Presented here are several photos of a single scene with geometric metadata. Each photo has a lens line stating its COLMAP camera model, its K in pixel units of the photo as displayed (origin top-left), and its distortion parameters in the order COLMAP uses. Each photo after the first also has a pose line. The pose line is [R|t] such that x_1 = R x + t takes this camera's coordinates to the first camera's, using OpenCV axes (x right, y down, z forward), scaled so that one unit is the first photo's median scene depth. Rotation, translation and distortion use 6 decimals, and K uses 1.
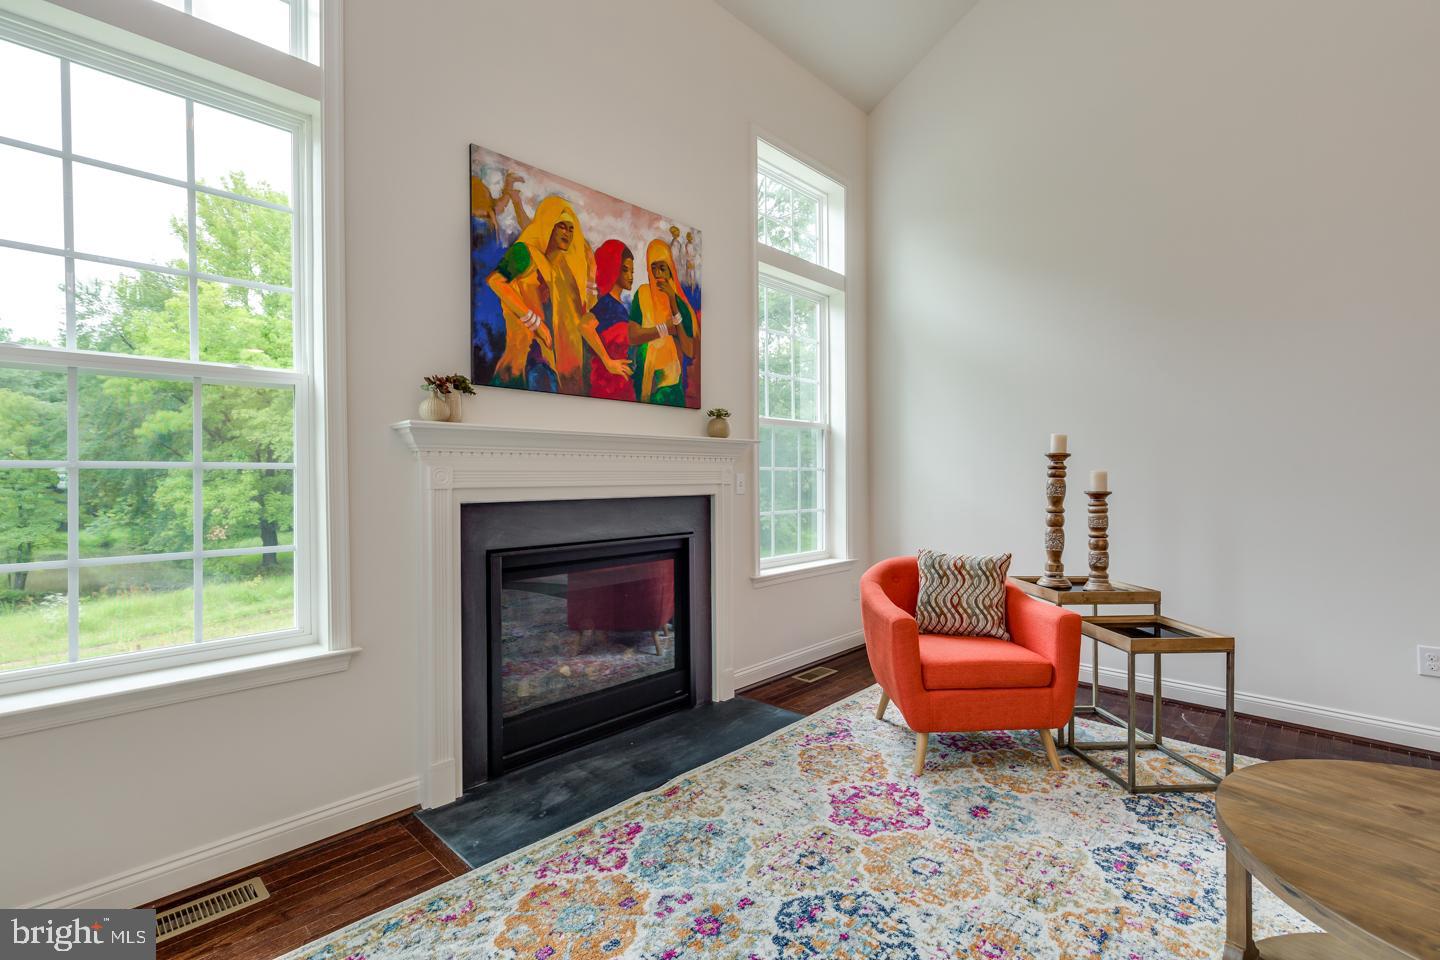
lens RADIAL K [[641.4, 0, 720.0], [0, 641.4, 480.0], [0, 0, 1]] dist [0.002370, -0.000122]
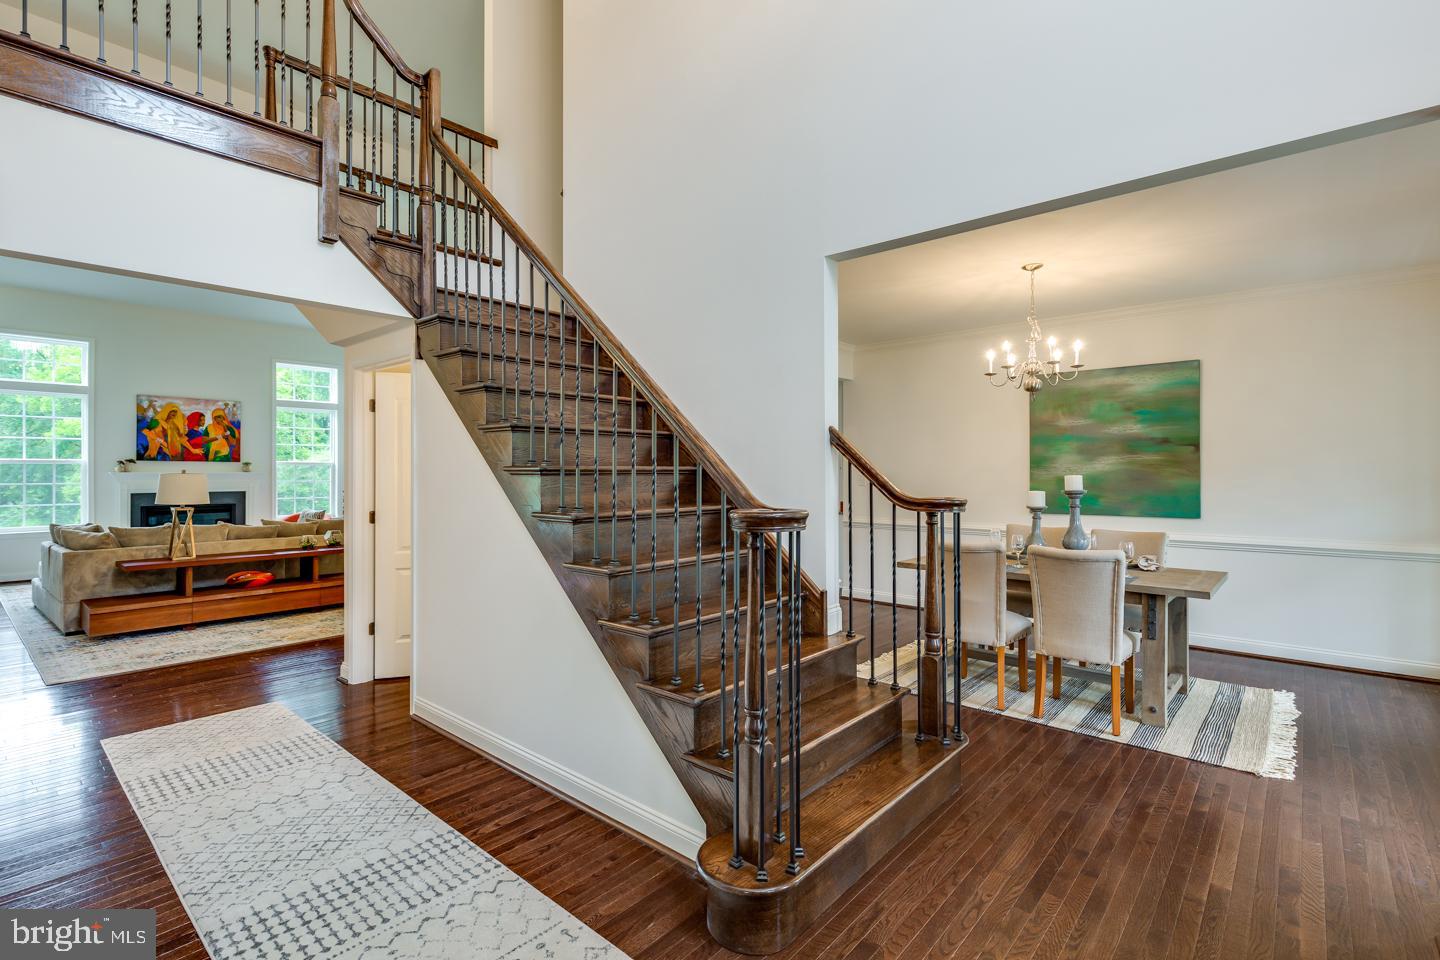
lens RADIAL K [[666.0, 0, 691.4], [0, 666.0, 466.6], [0, 0, 1]] dist [0.014829, 0.000511]
pose [[0.999669, 0.006388, 0.024911, 2.311103], [-0.006059, 0.999893, -0.013279, -0.071298], [-0.024993, 0.013124, 0.999601, -2.508876]]
